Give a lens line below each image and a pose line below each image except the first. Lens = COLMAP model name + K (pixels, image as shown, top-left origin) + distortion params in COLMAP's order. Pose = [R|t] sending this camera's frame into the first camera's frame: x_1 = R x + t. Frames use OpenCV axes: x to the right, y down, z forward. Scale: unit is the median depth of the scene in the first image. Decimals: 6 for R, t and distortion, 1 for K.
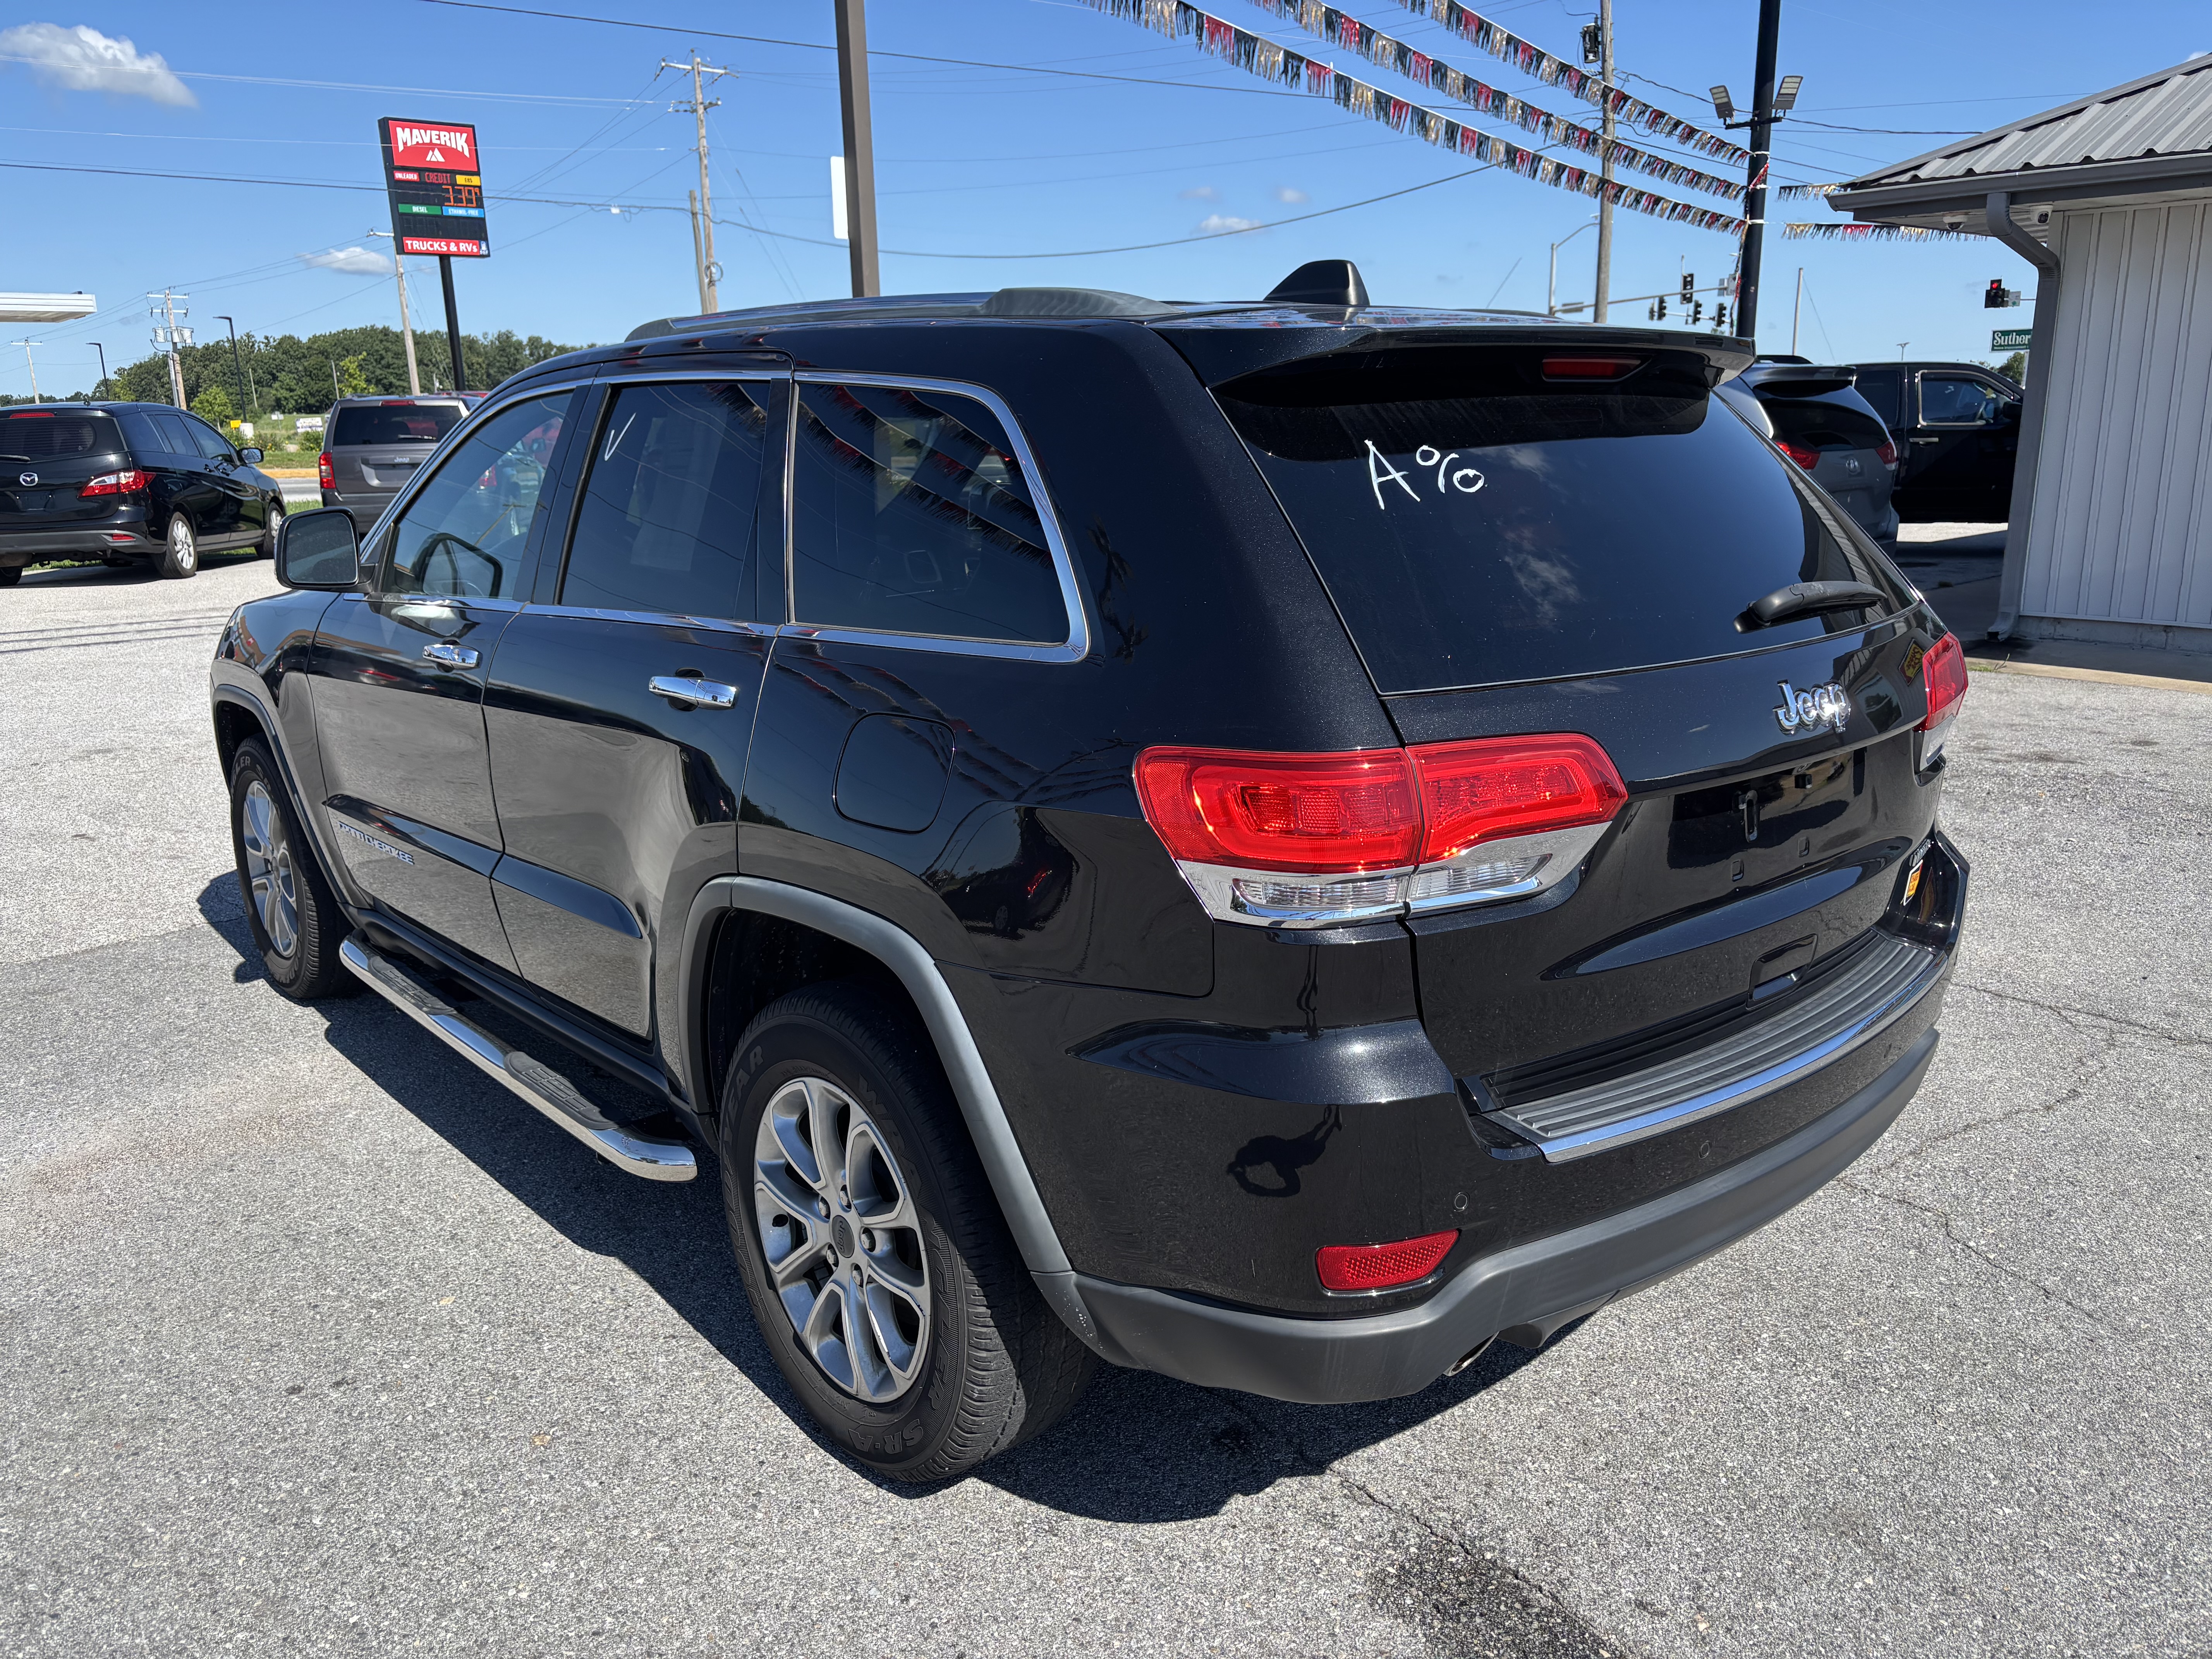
lens RADIAL K [[1704.8, 0, 1110.4], [0, 1704.8, 845.5], [0, 0, 1]] dist [0.052163, -0.043337]
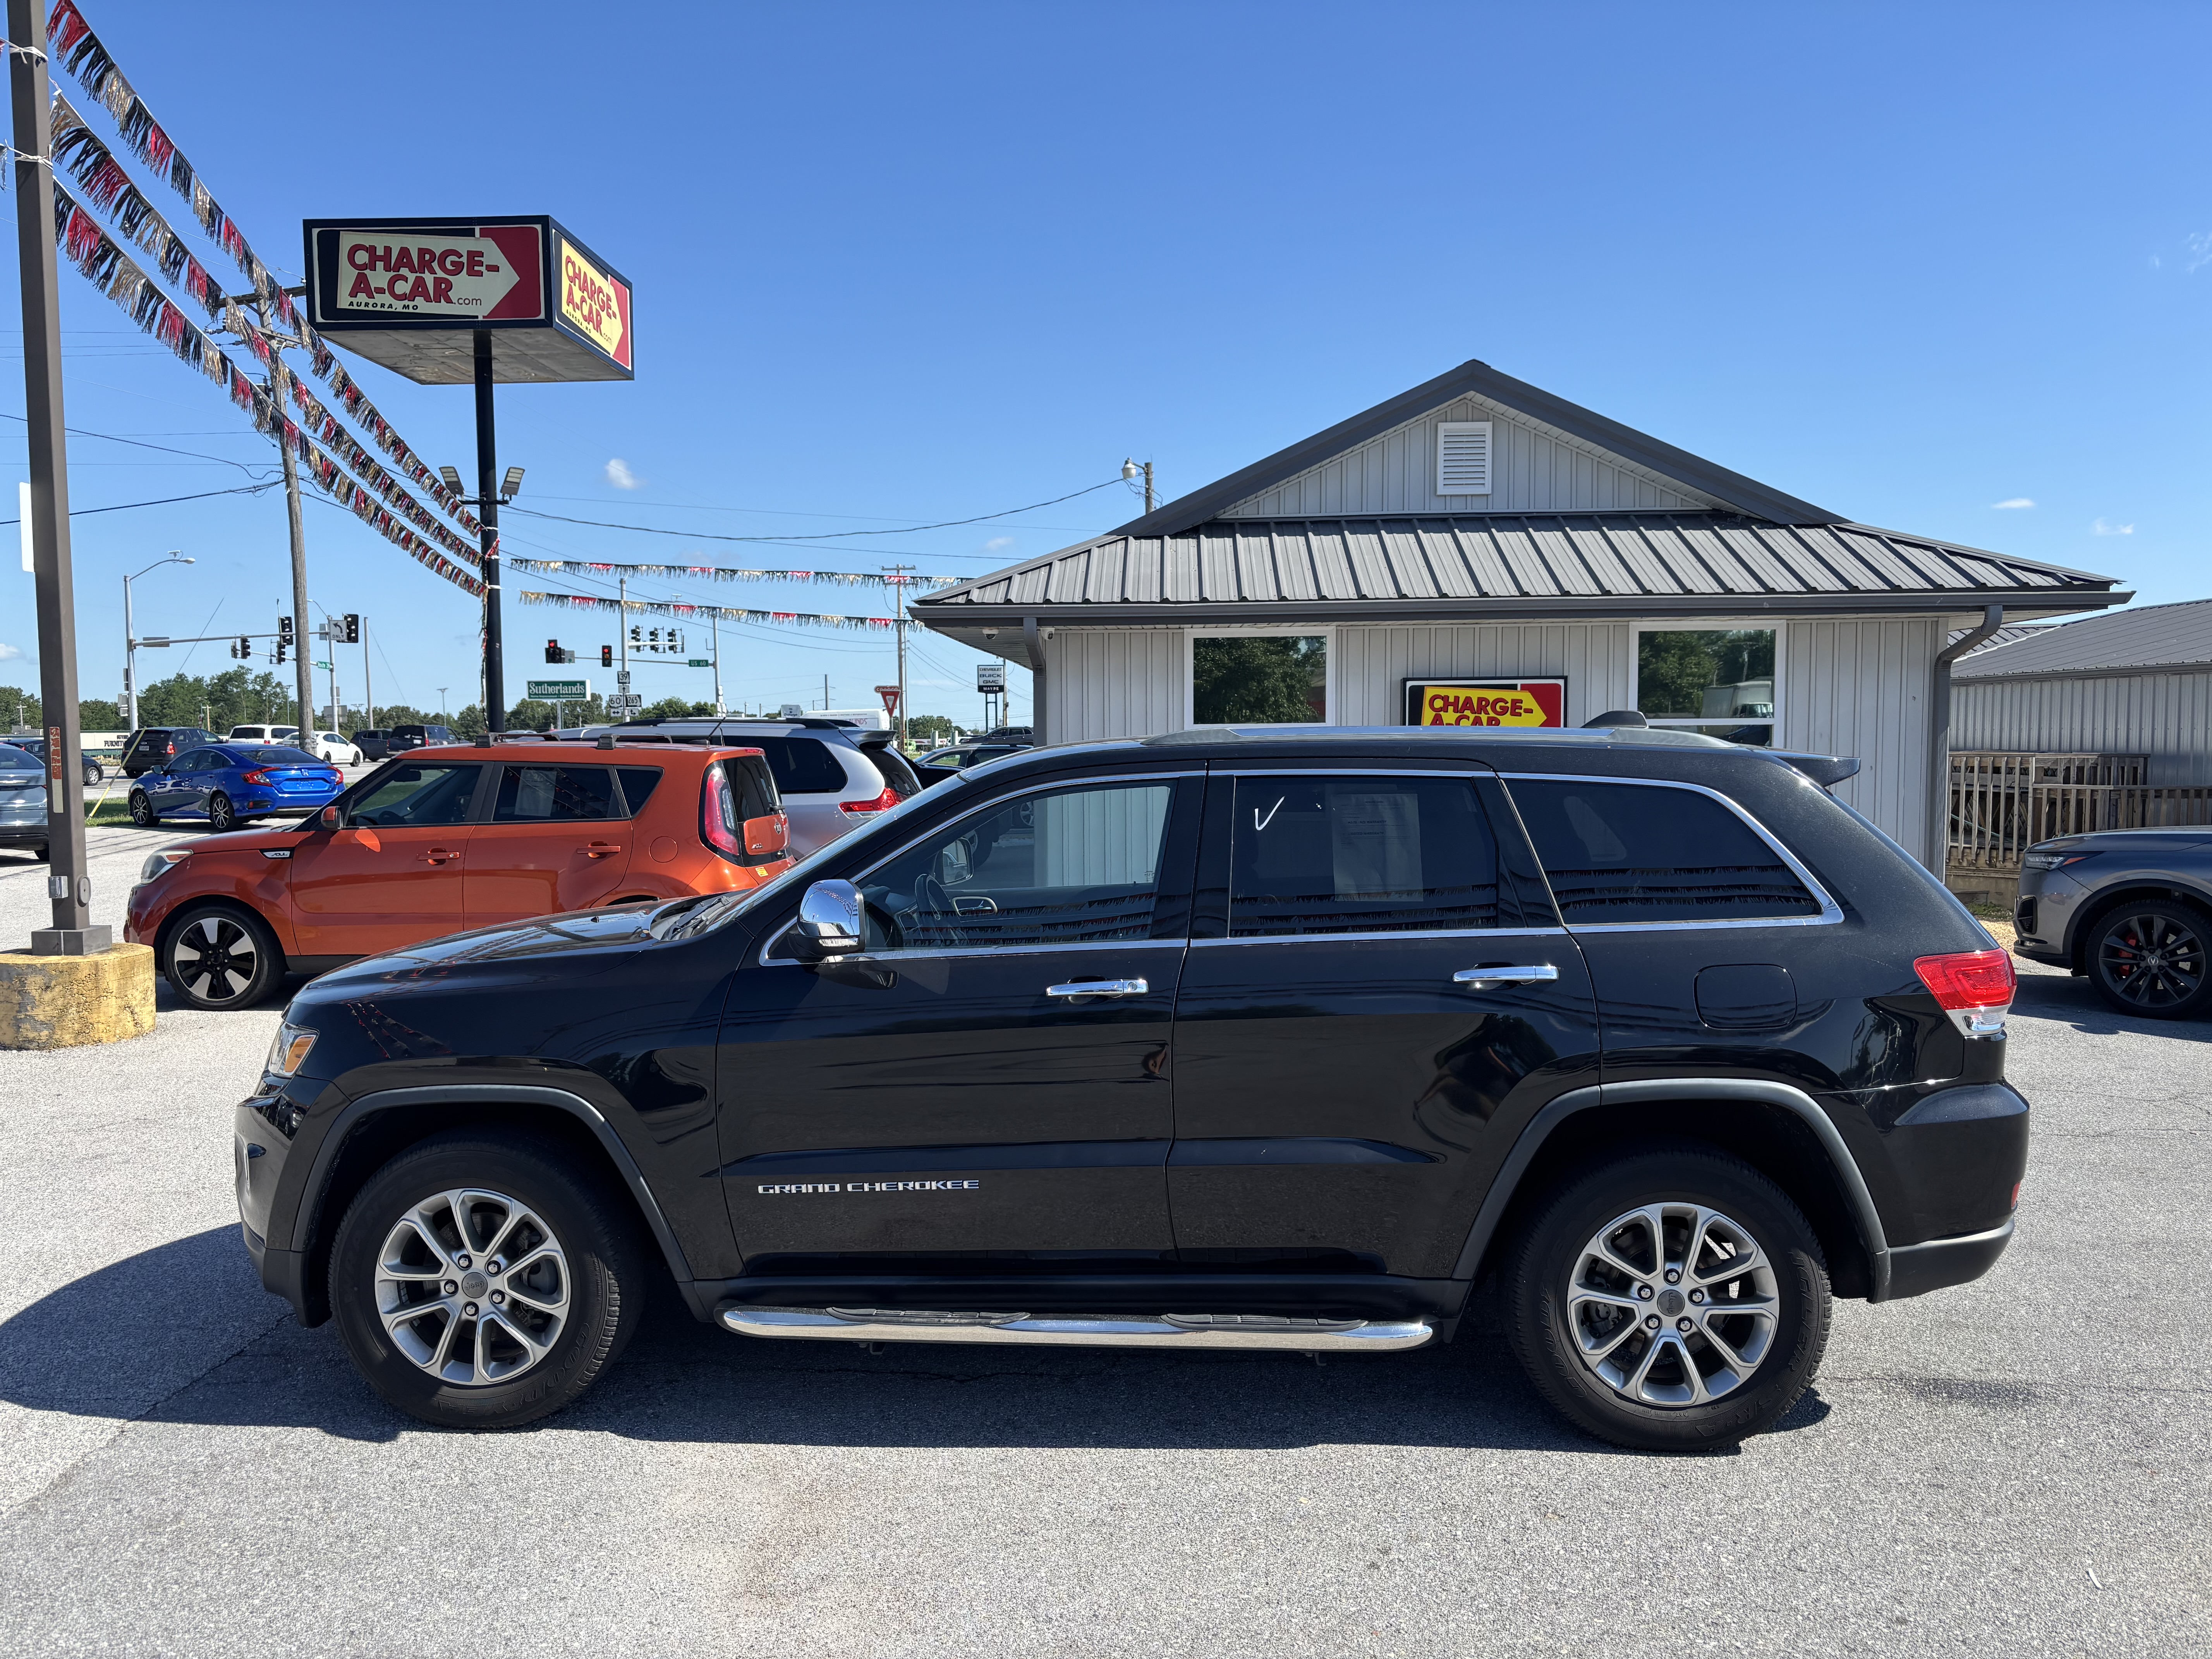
lens RADIAL K [[1704.8, 0, 1114.9], [0, 1704.8, 833.5], [0, 0, 1]] dist [0.052163, -0.043337]
pose [[0.680423, -0.029643, 0.732220, -0.162039], [0.172447, 0.977599, -0.120671, -0.009274], [-0.712241, 0.208377, 0.670292, 0.020182]]
